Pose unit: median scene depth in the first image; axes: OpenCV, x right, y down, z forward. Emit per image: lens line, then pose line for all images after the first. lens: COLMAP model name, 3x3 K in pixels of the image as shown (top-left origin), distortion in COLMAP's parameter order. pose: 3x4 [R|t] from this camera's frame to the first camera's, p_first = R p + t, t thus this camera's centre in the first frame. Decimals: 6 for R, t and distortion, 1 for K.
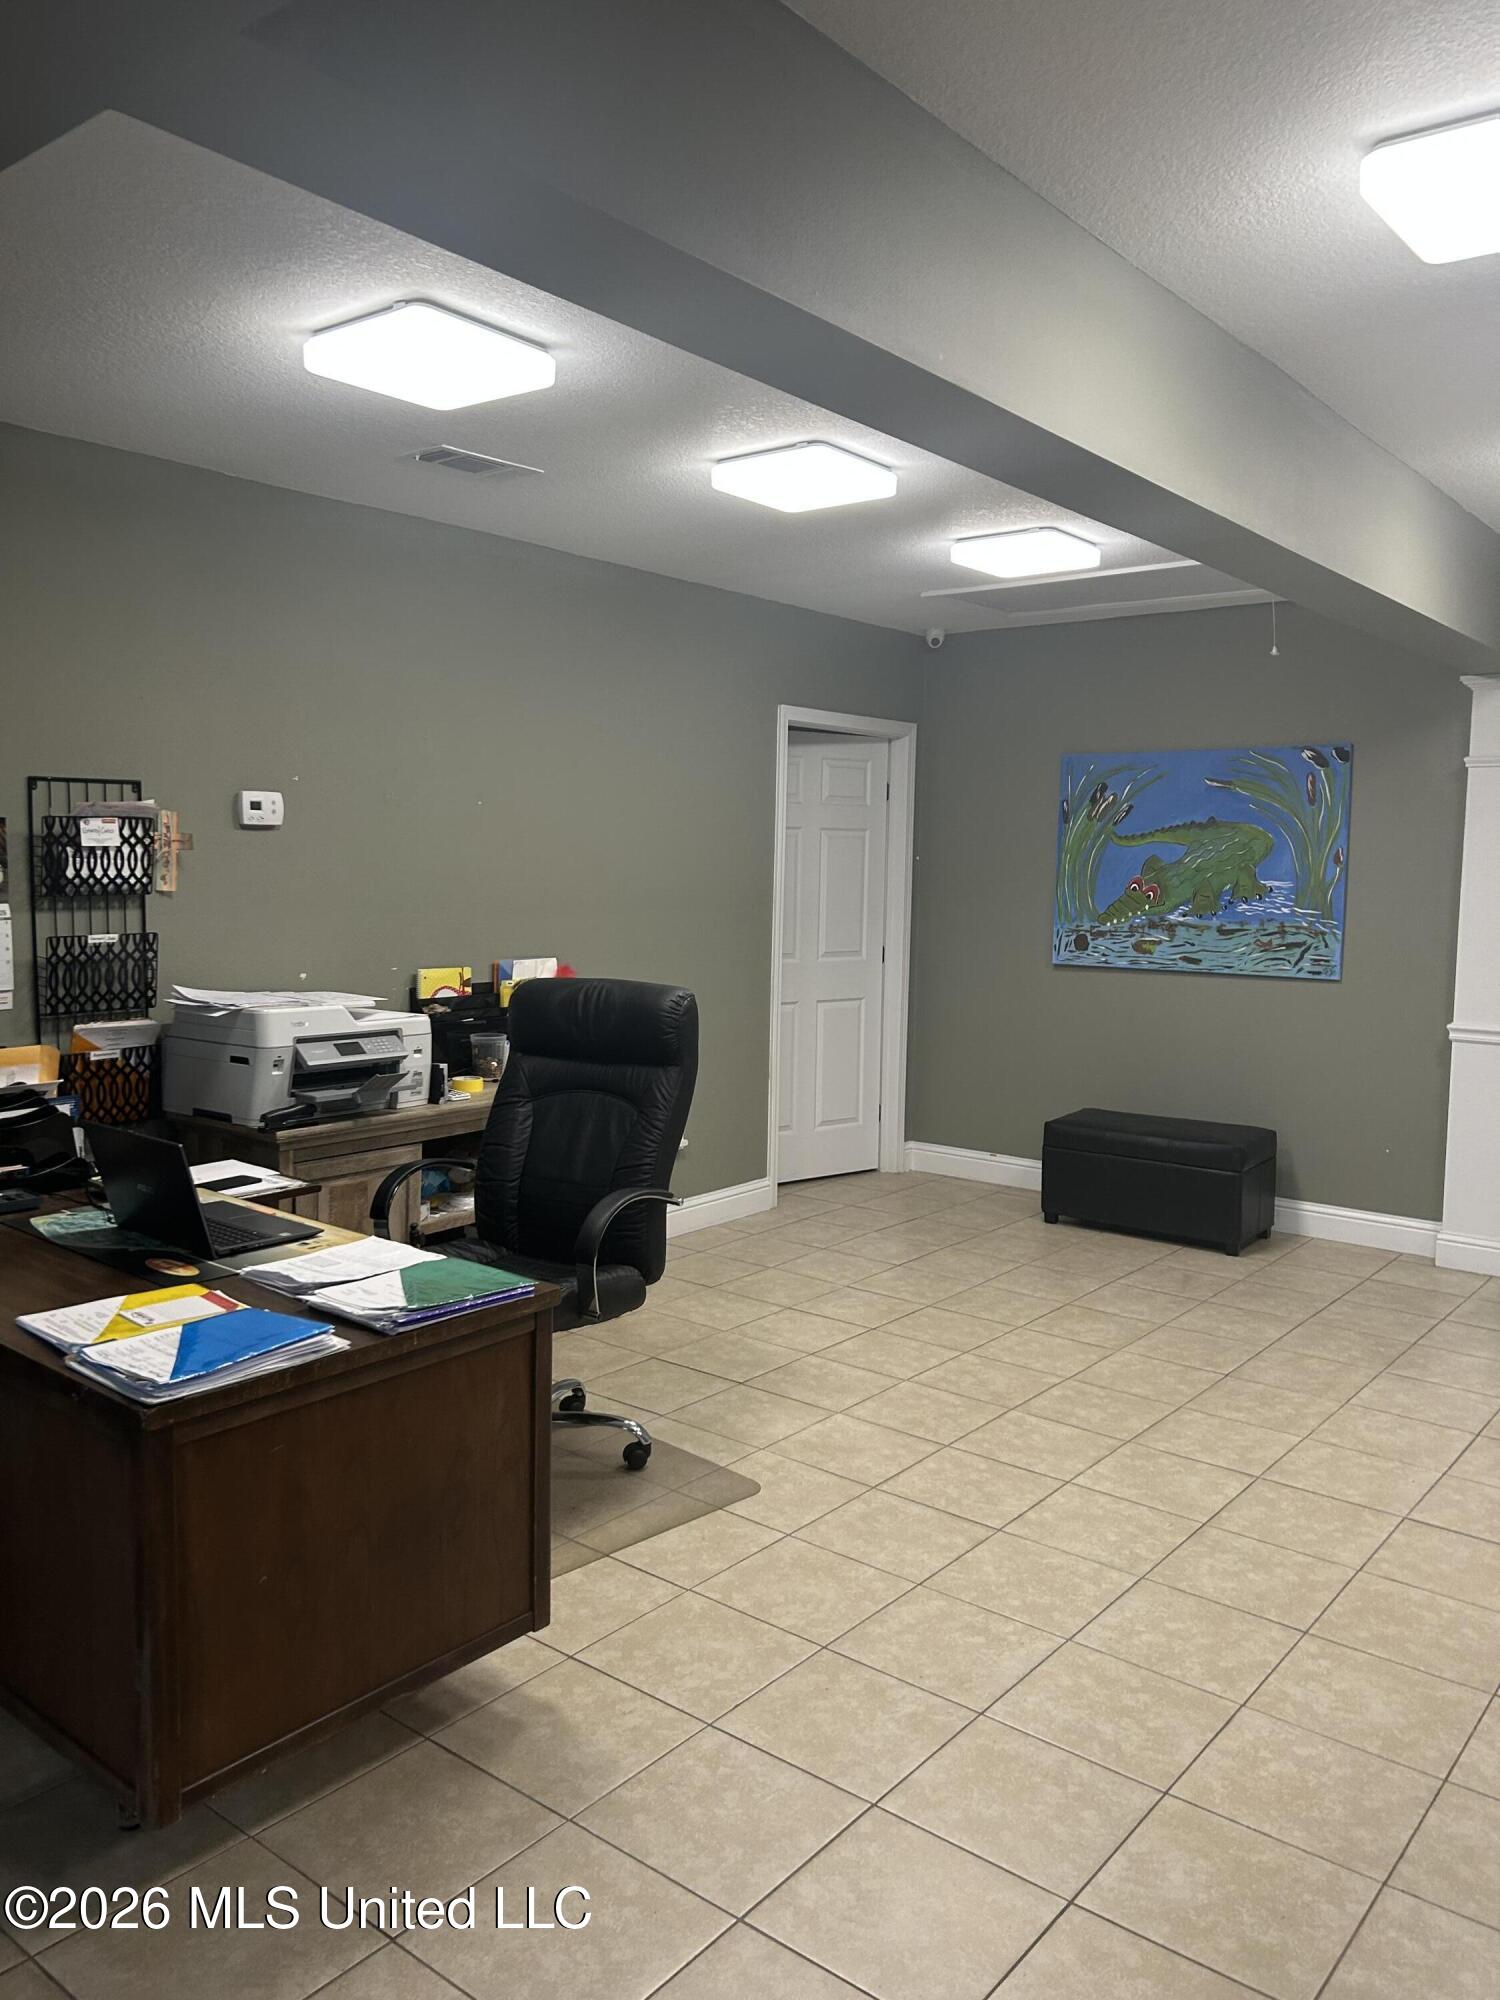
lens RADIAL K [[1495.5, 0, 742.8], [0, 1495.5, 995.5], [0, 0, 1]] dist [0.048461, -0.059221]
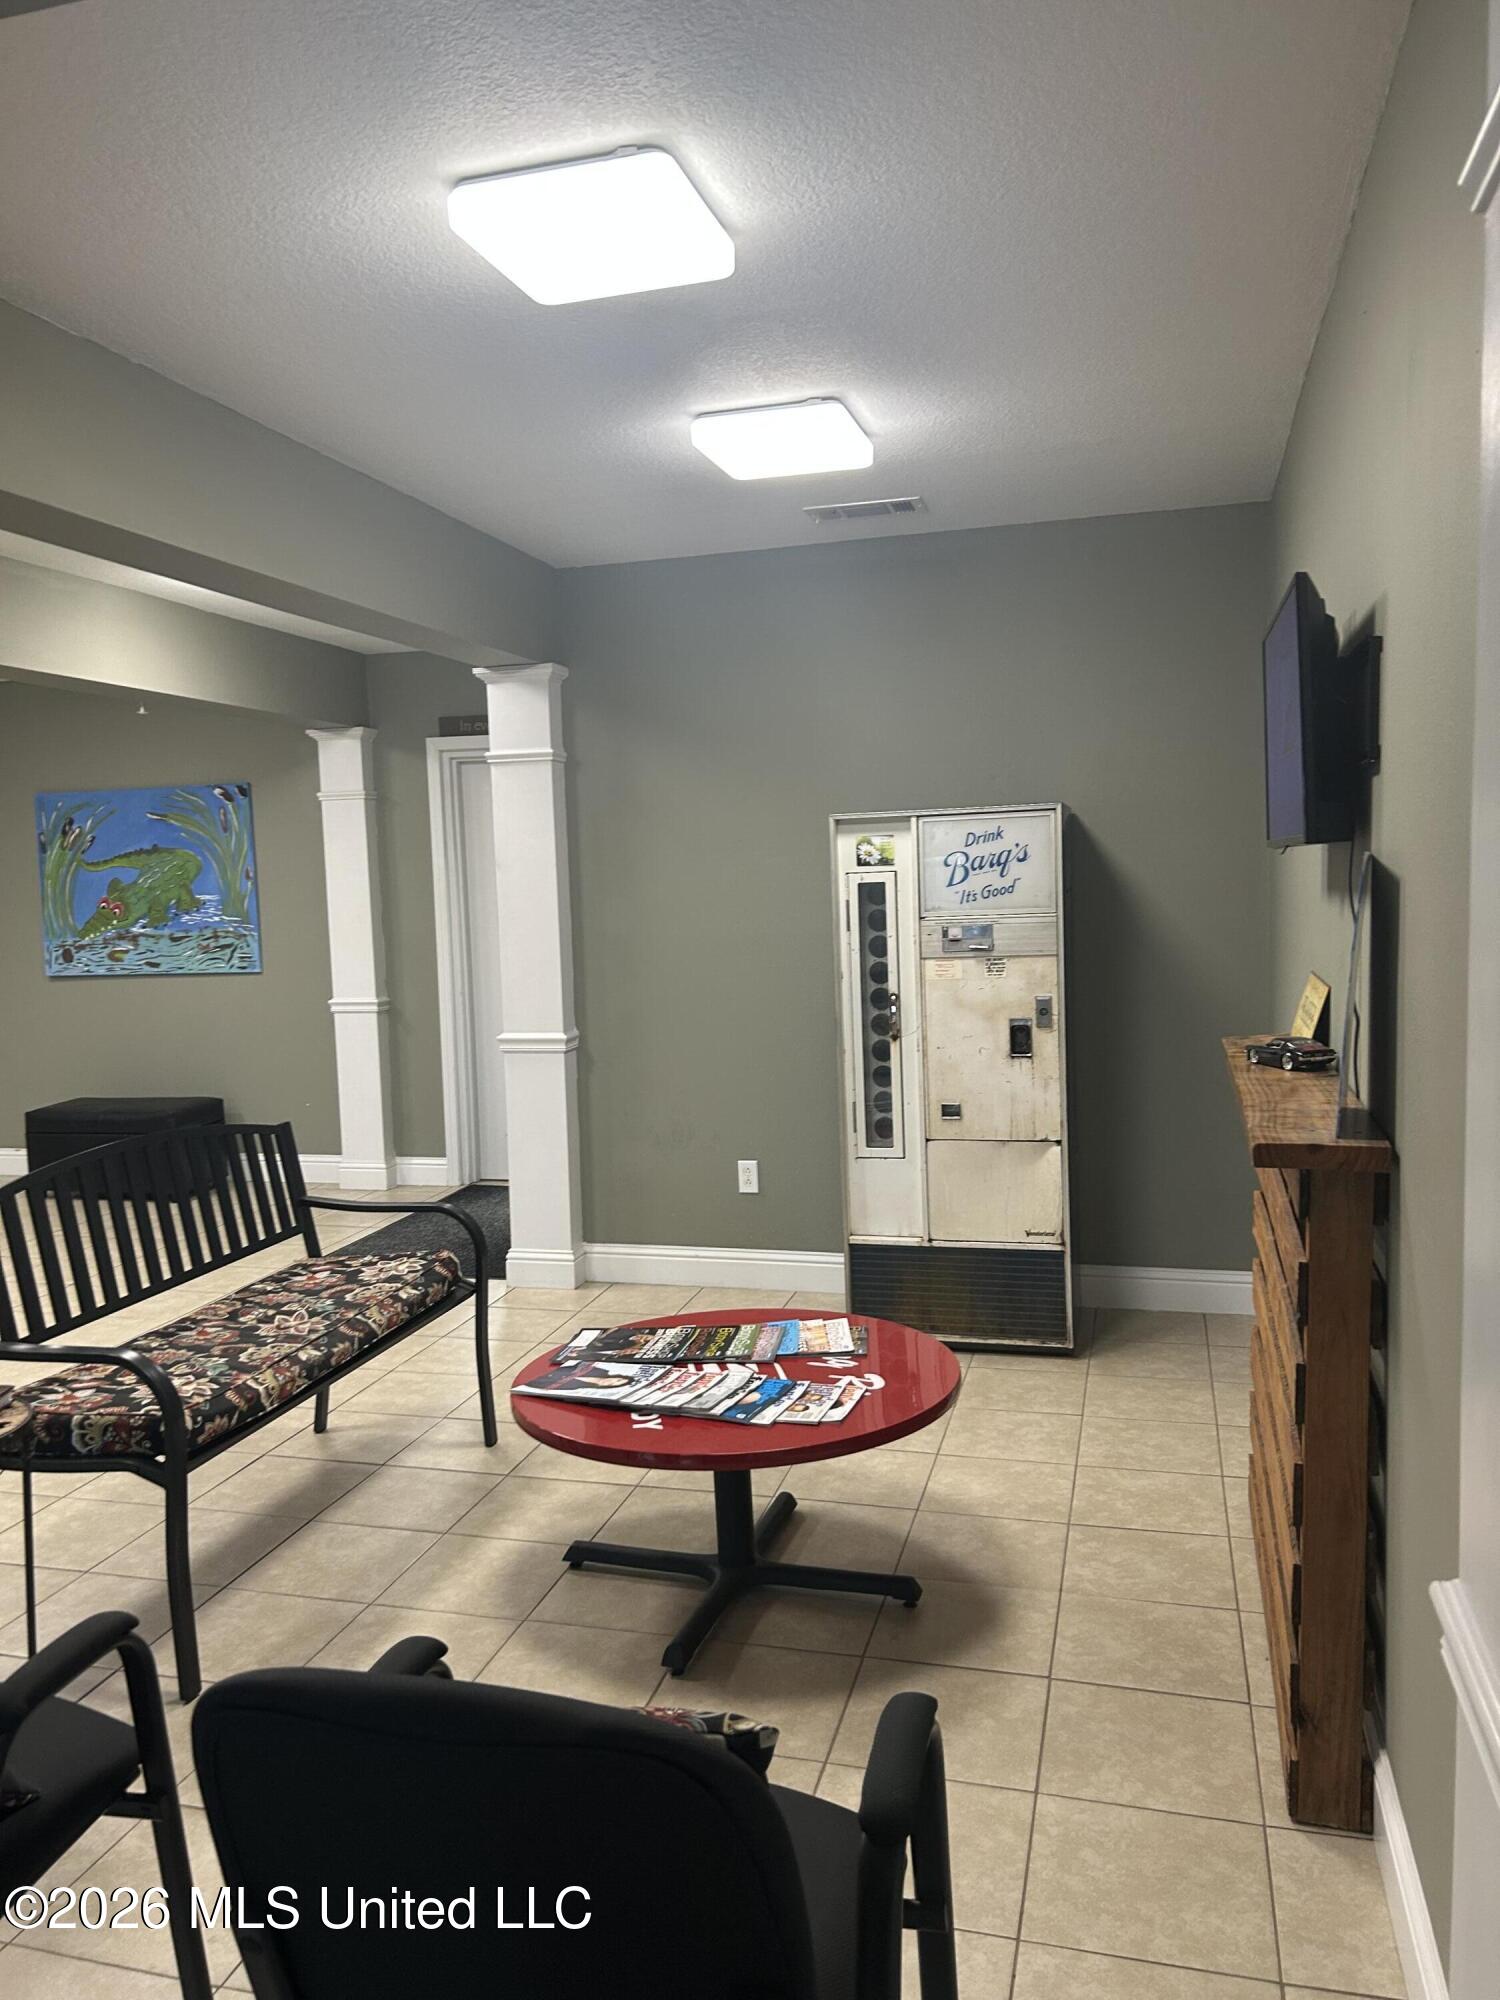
lens RADIAL K [[1495.5, 0, 732.0], [0, 1495.5, 1005.8], [0, 0, 1]] dist [0.048461, -0.059221]
pose [[0.918184, -0.077737, 0.388452, 0.396590], [0.081330, 0.996661, 0.007210, 0.059466], [-0.387716, 0.024972, 0.921441, -0.437984]]
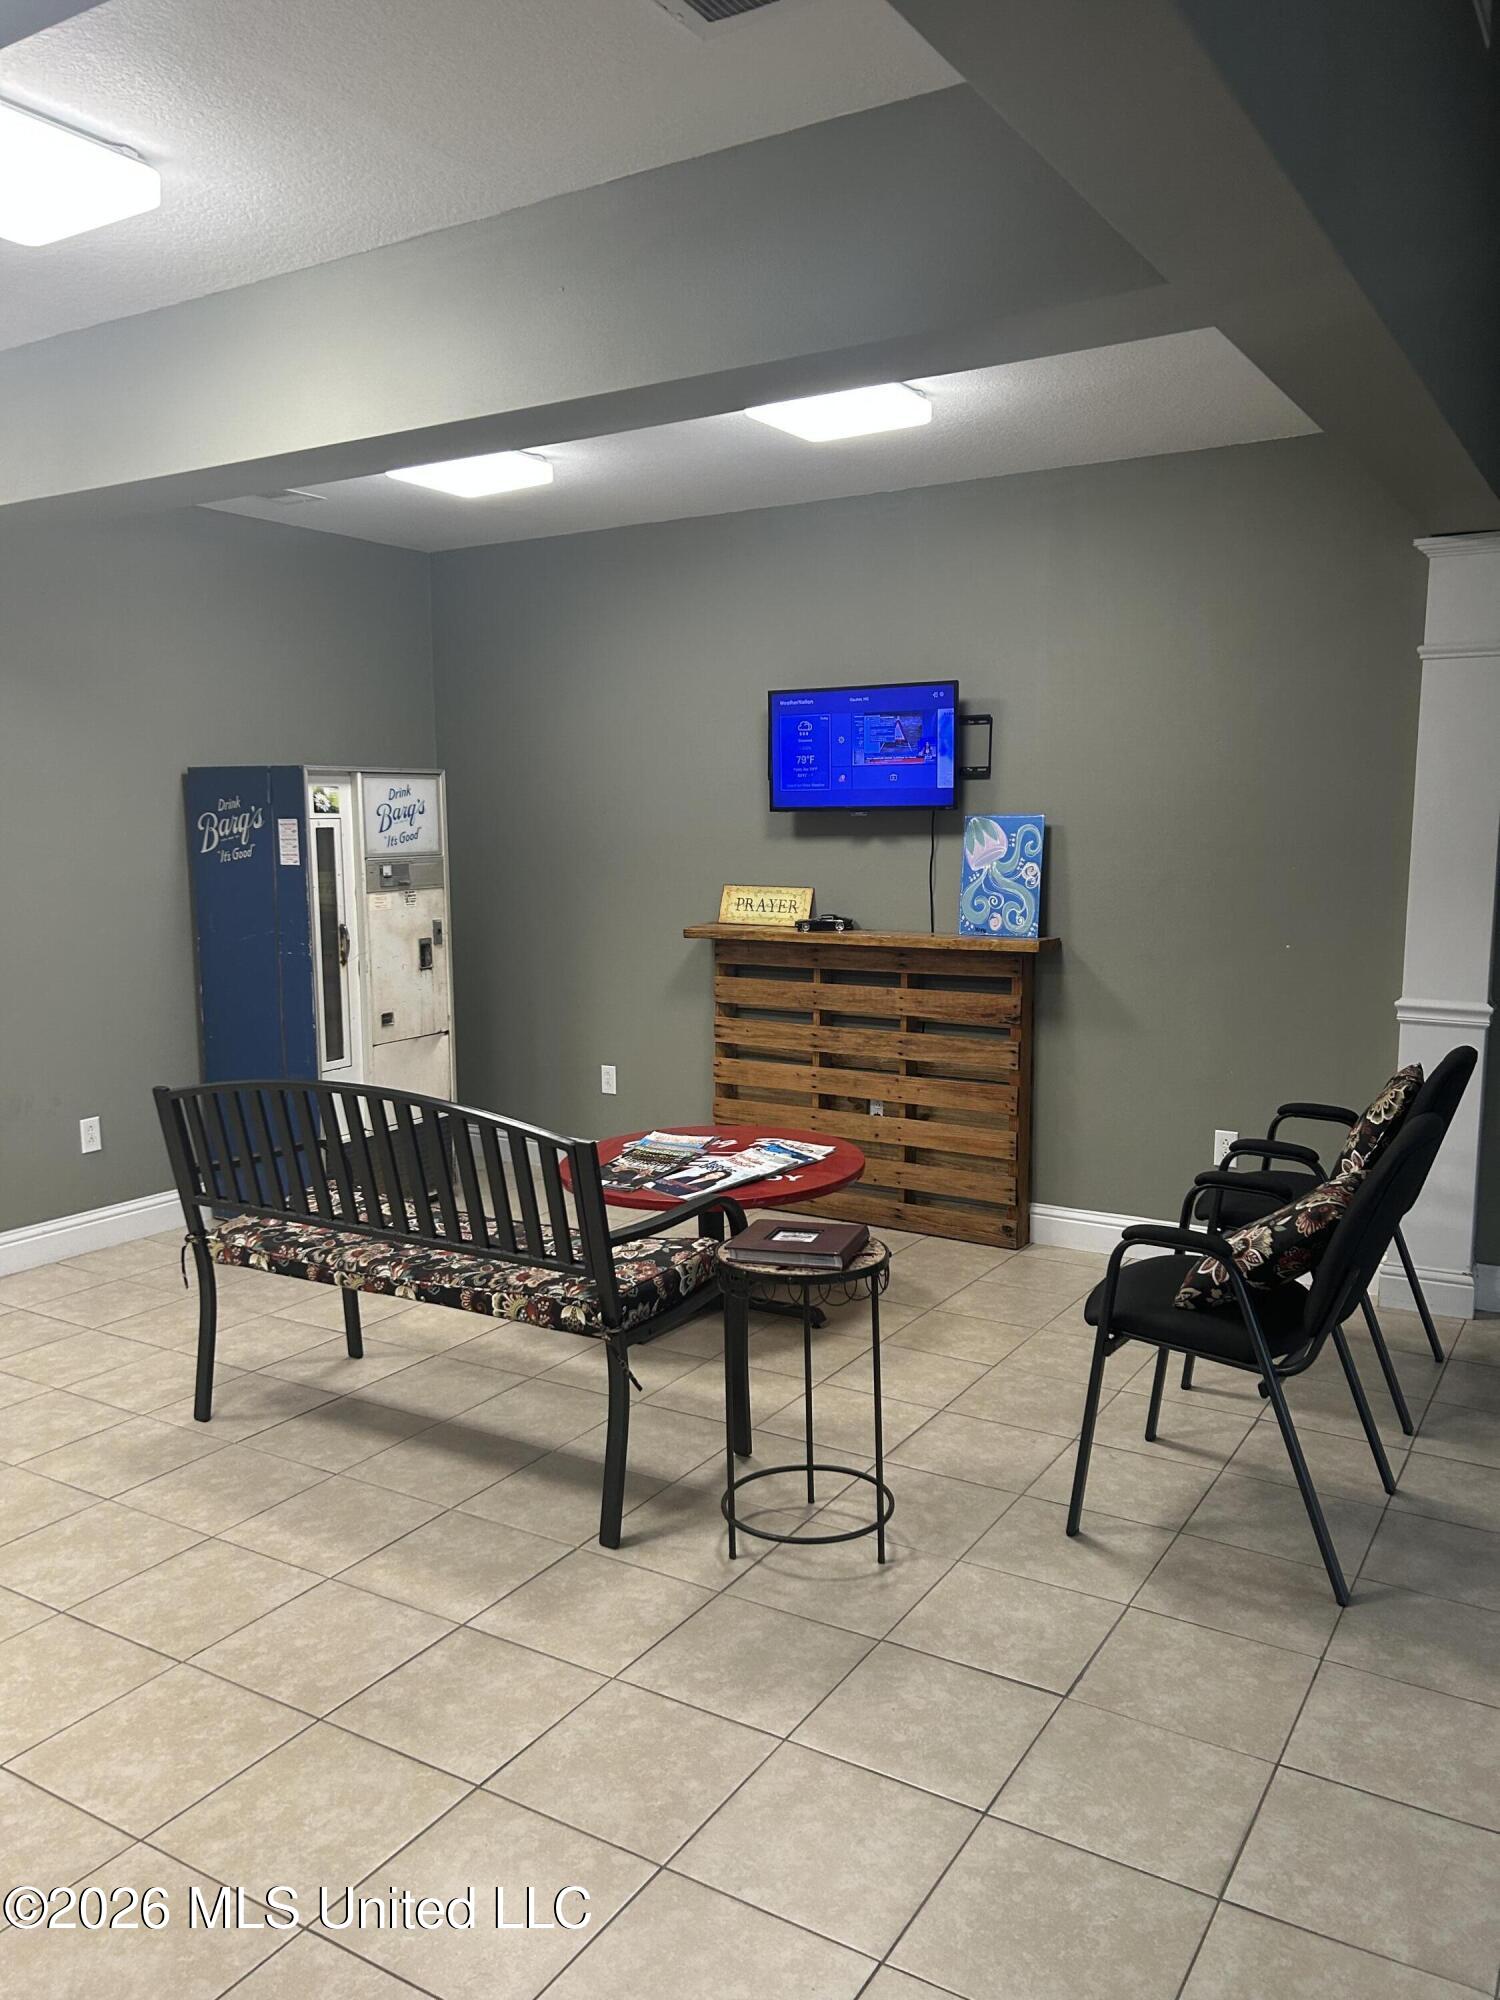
lens RADIAL K [[1495.5, 0, 746.5], [0, 1495.5, 1015.4], [0, 0, 1]] dist [0.048461, -0.059221]
pose [[-0.126713, -0.144694, 0.981329, -0.391968], [0.095462, 0.982933, 0.157257, -0.025649], [-0.987335, 0.113606, -0.110737, 0.355264]]
